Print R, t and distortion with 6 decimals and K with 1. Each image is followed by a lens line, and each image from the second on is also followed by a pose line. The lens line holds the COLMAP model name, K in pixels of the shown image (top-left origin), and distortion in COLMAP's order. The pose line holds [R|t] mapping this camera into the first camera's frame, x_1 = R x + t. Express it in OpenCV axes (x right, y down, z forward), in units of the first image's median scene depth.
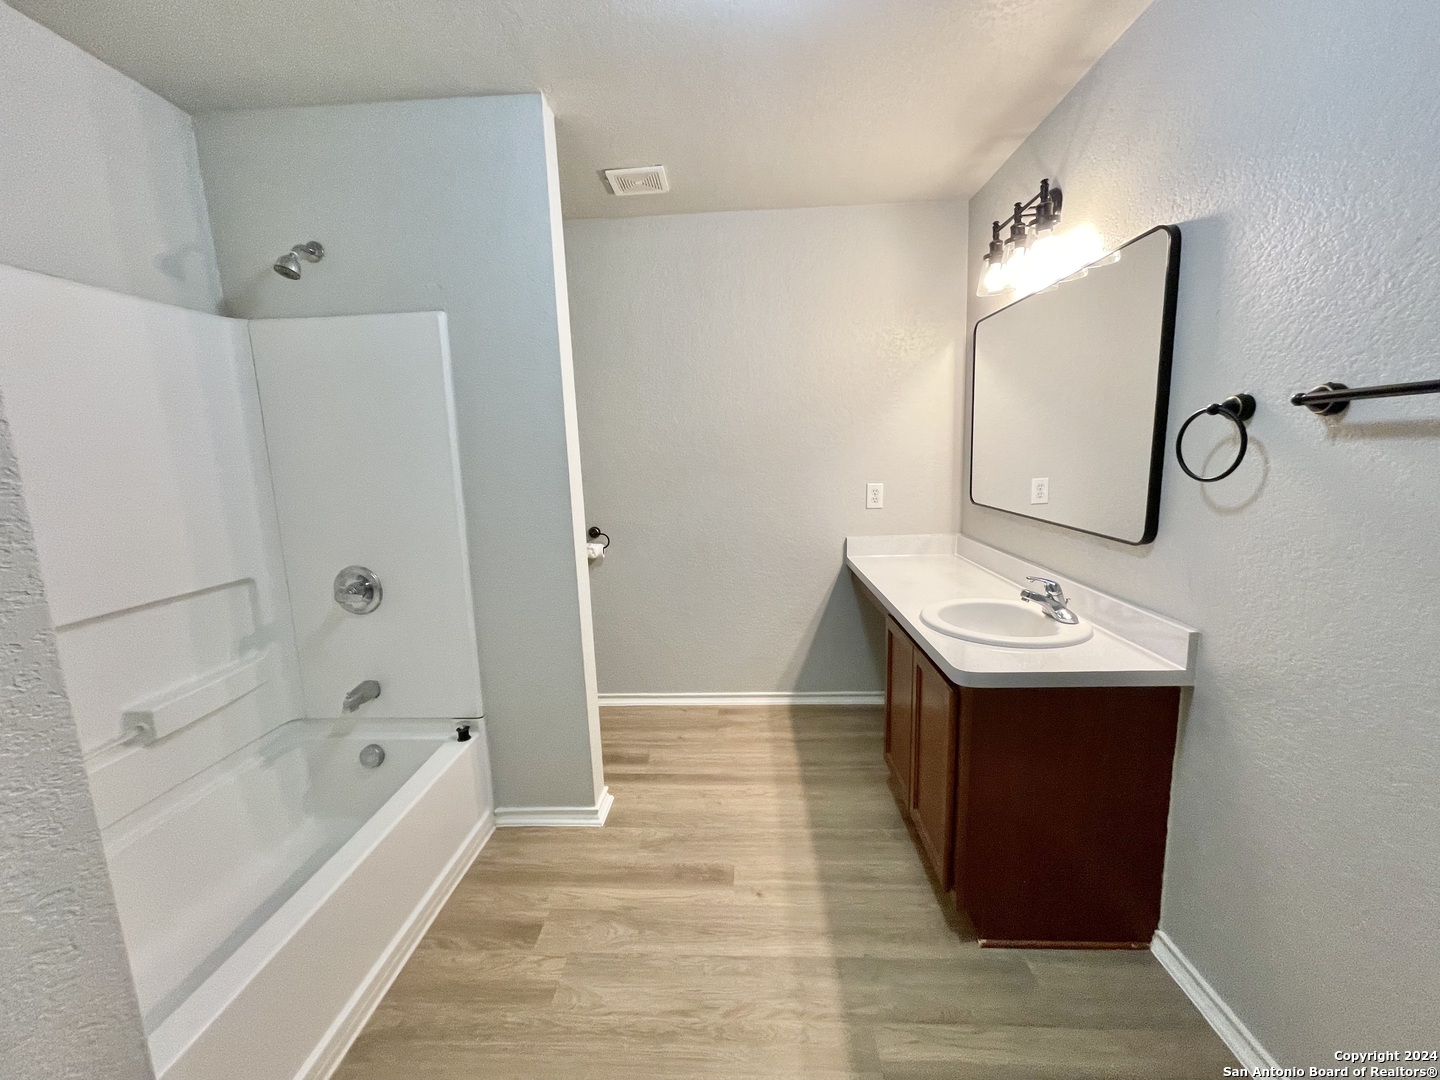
lens RADIAL K [[580.3, 0, 714.7], [0, 580.3, 538.3], [0, 0, 1]] dist [0.004779, -0.001055]
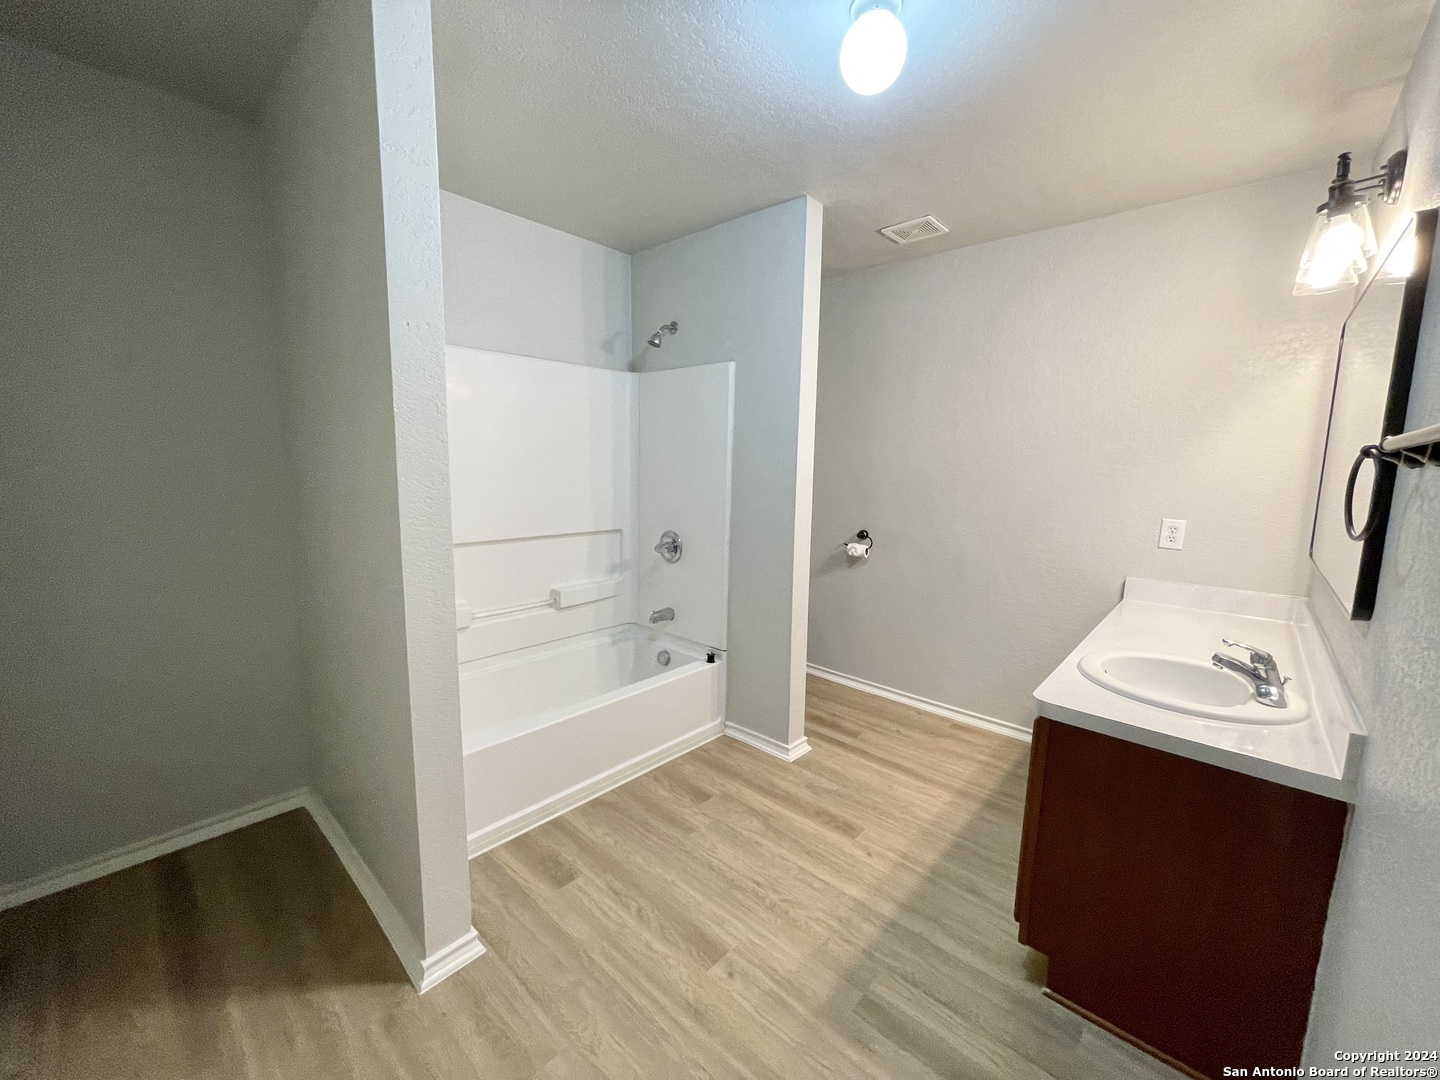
lens RADIAL K [[580.3, 0, 722.8], [0, 580.3, 540.2], [0, 0, 1]] dist [0.004779, -0.001055]
pose [[0.774819, 0.133955, -0.617828, 0.452744], [-0.142949, 0.989105, 0.035181, -0.000390], [0.615809, 0.061059, 0.785526, -0.111032]]
